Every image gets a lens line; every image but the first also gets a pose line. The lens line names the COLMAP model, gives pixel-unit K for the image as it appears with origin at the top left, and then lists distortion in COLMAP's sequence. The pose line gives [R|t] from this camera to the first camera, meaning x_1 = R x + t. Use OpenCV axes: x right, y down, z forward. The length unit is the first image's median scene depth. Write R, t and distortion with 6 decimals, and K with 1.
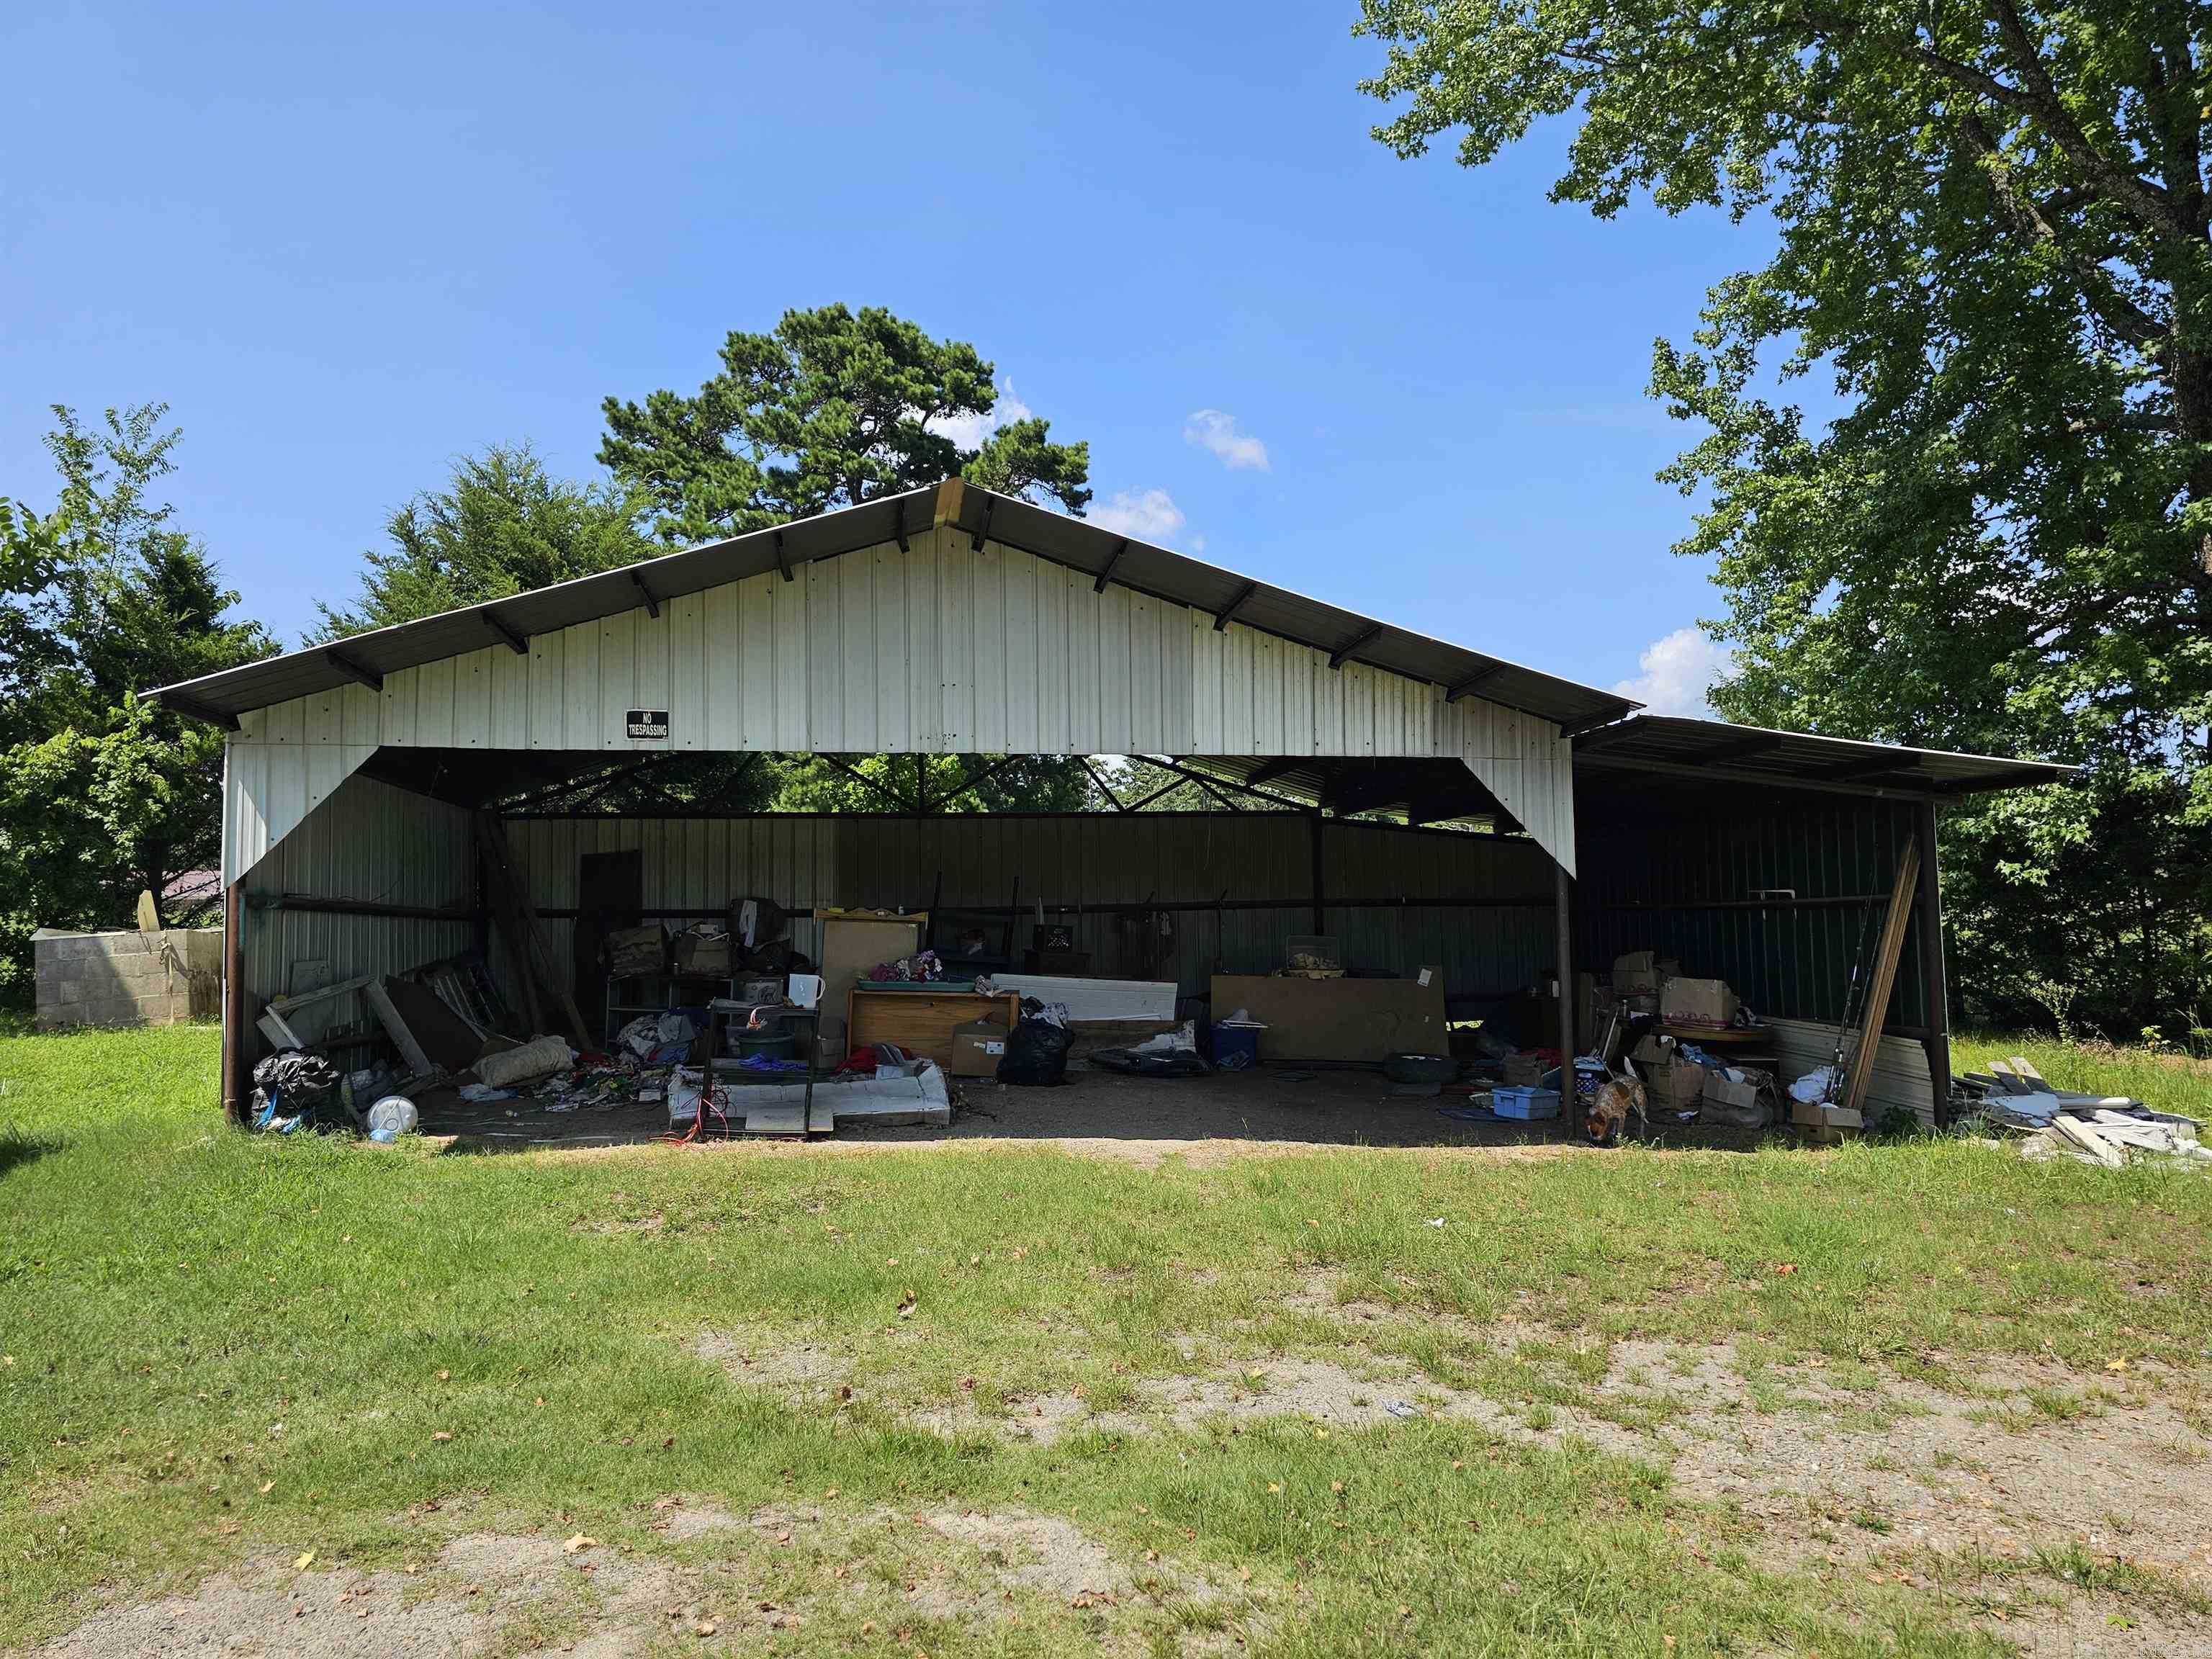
lens RADIAL K [[1493.4, 0, 1107.7], [0, 1493.4, 825.5], [0, 0, 1]] dist [0.066716, 0.000467]
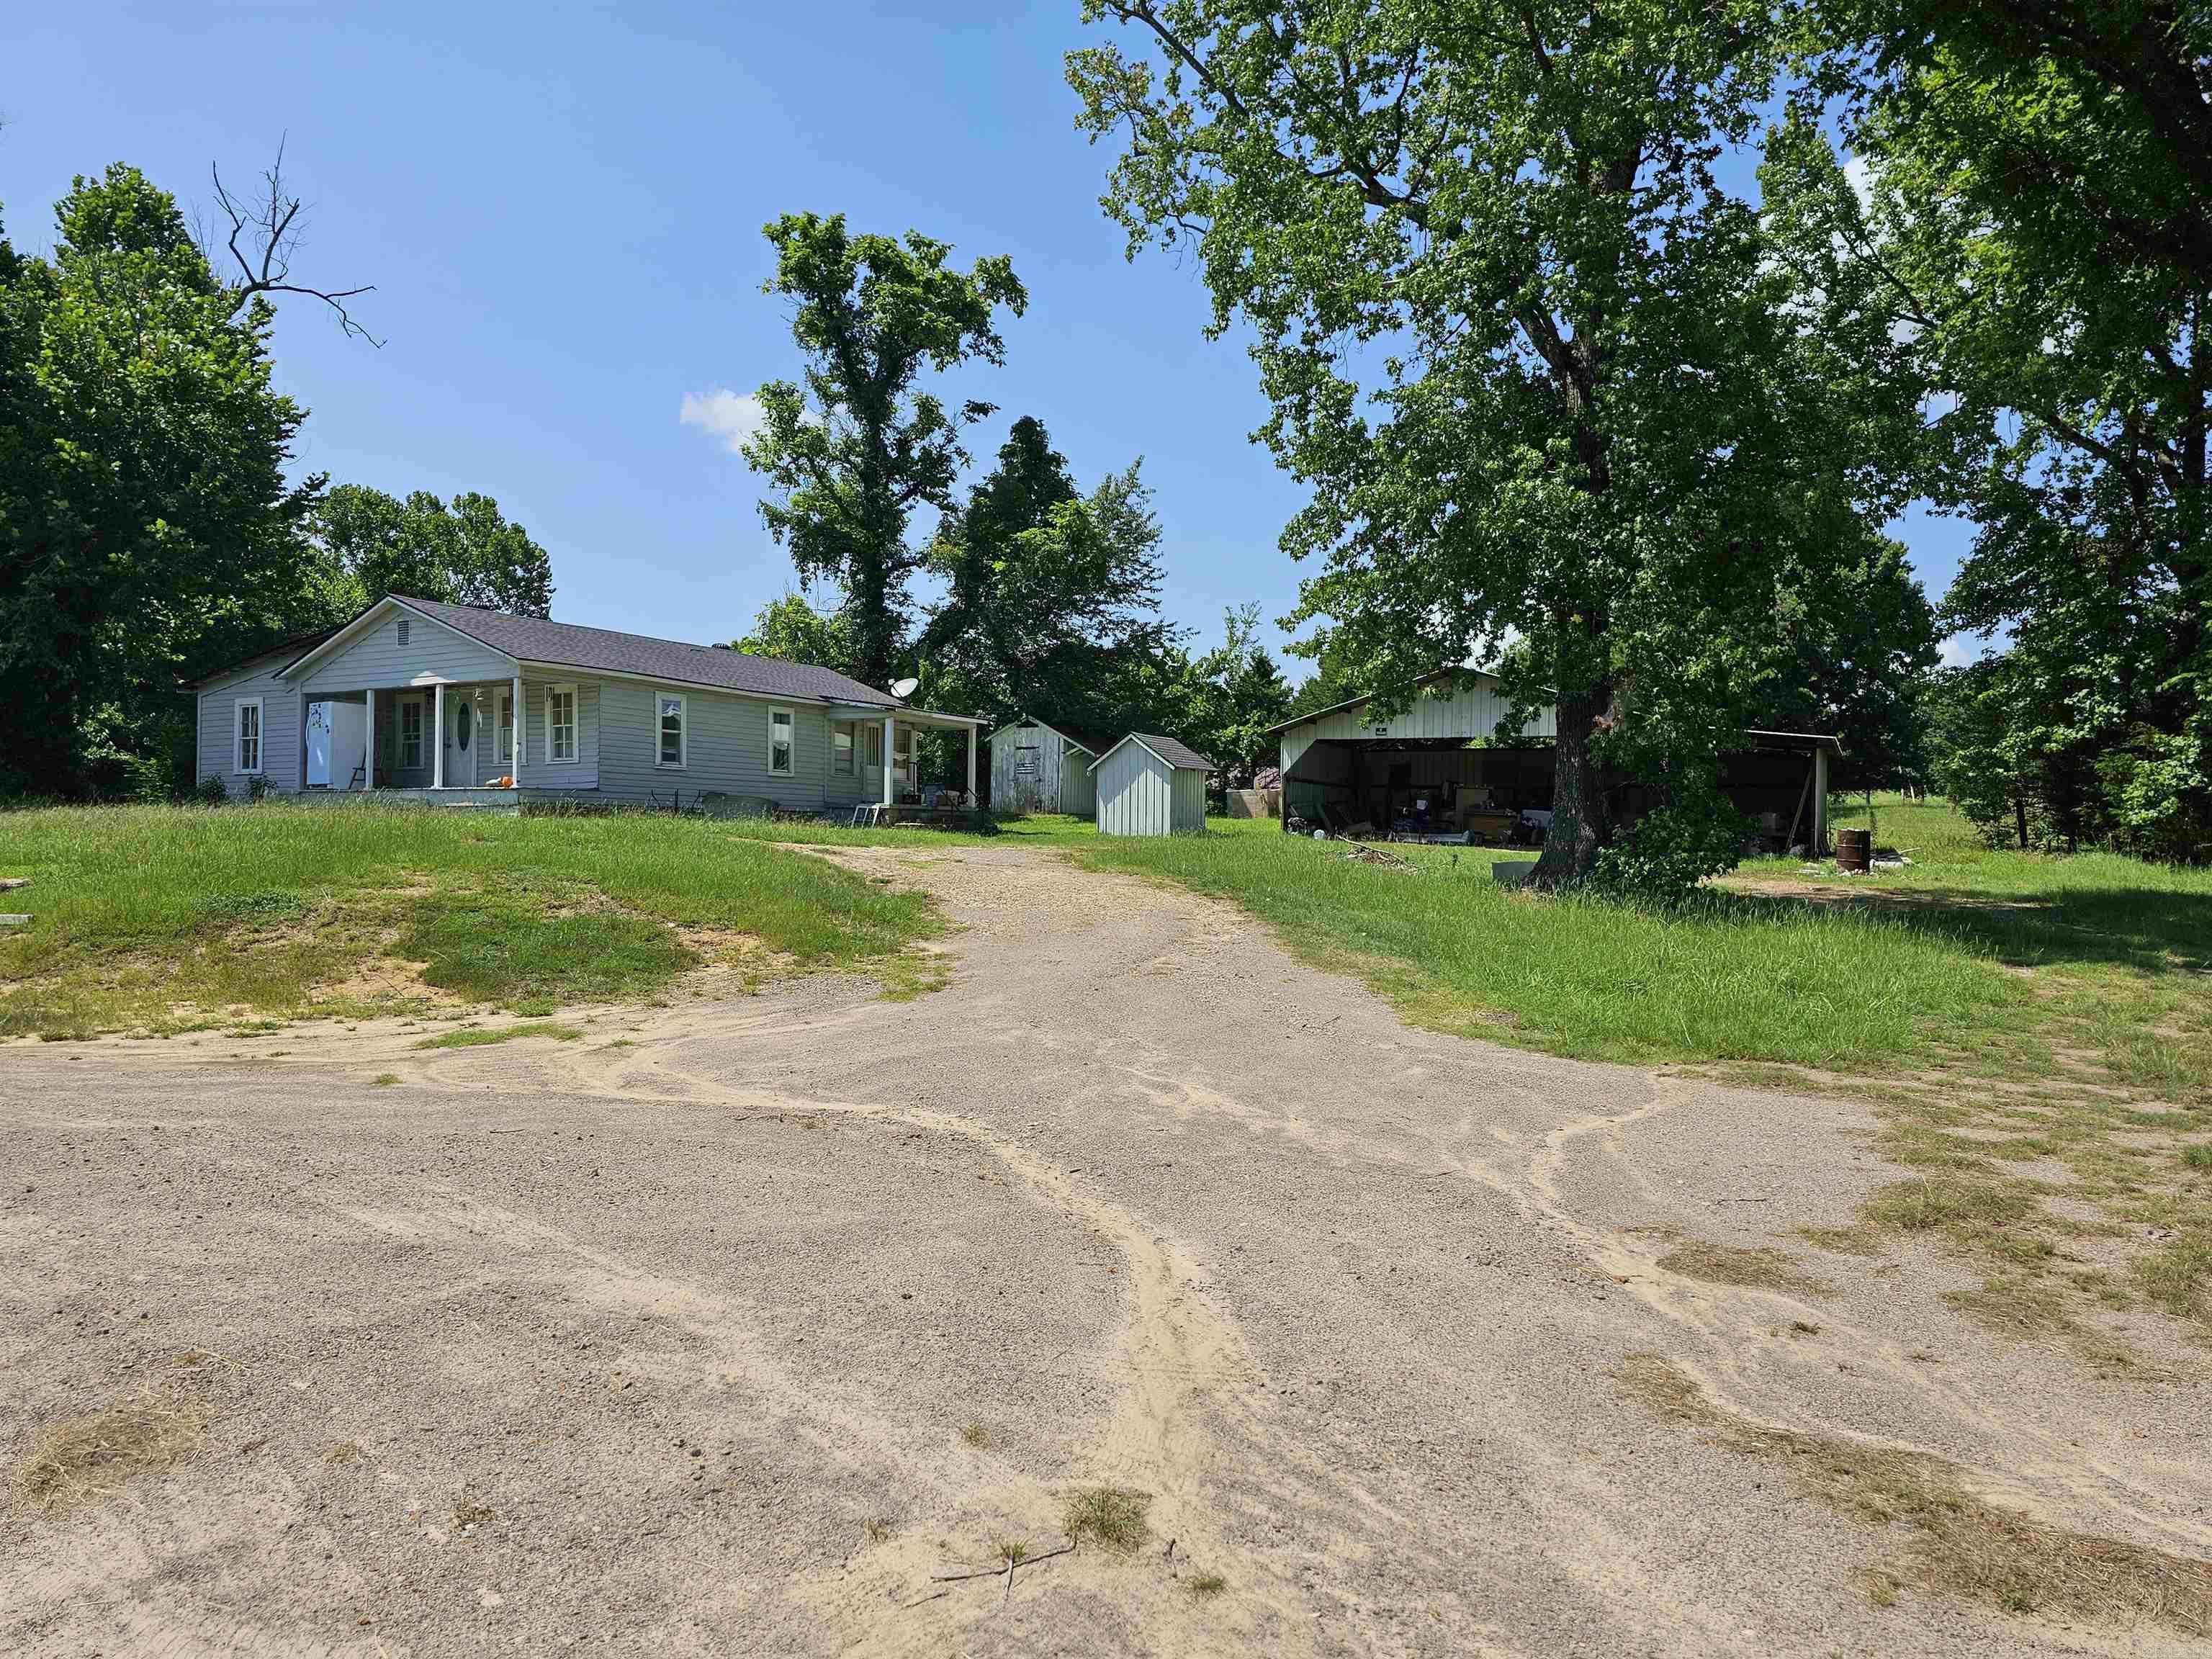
lens RADIAL K [[1485.3, 0, 1099.1], [0, 1485.3, 819.6], [0, 0, 1]] dist [0.062806, -0.049882]
pose [[0.810135, 0.022701, -0.585804, 0.726232], [0.014582, 0.998161, 0.058846, -0.043927], [0.586062, -0.056216, 0.808314, -1.340610]]
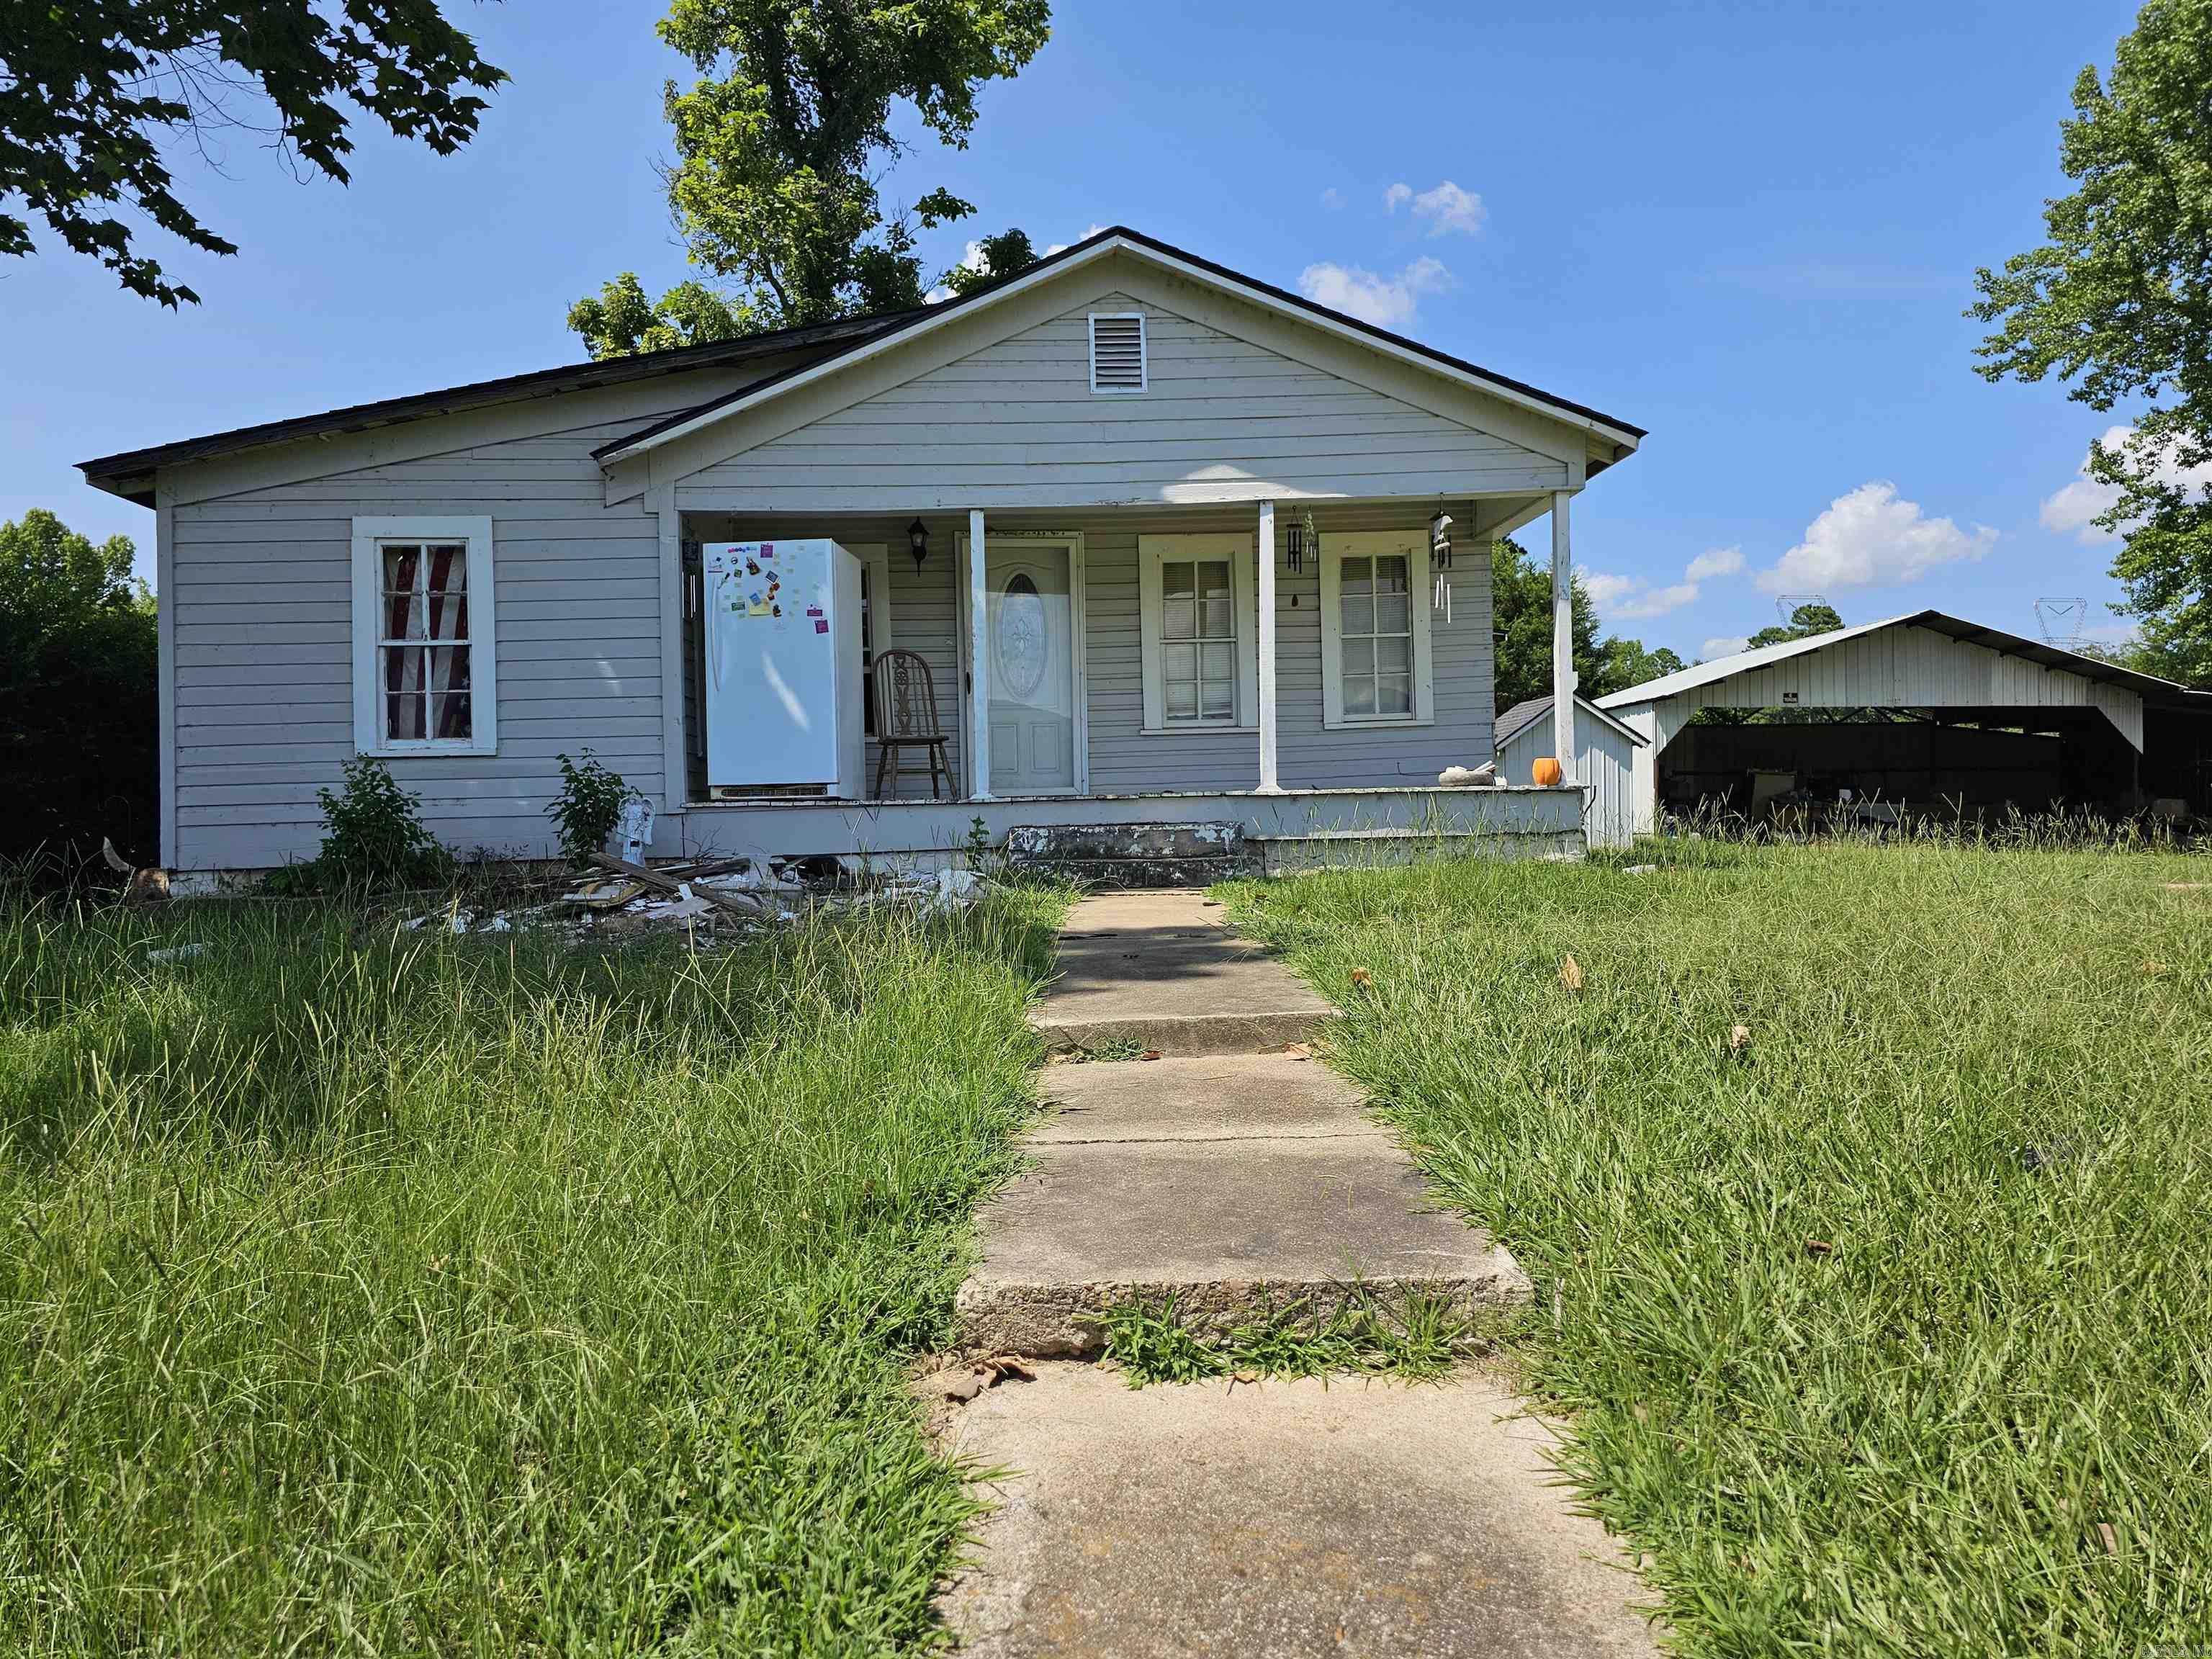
lens RADIAL K [[1472.7, 0, 1112.9], [0, 1472.7, 829.6], [0, 0, 1]] dist [0.065384, -0.042930]
pose [[0.994990, 0.006897, -0.099740, -0.715262], [0.001048, 0.996843, 0.079388, -0.025386], [0.099972, -0.079095, 0.991842, -1.043580]]
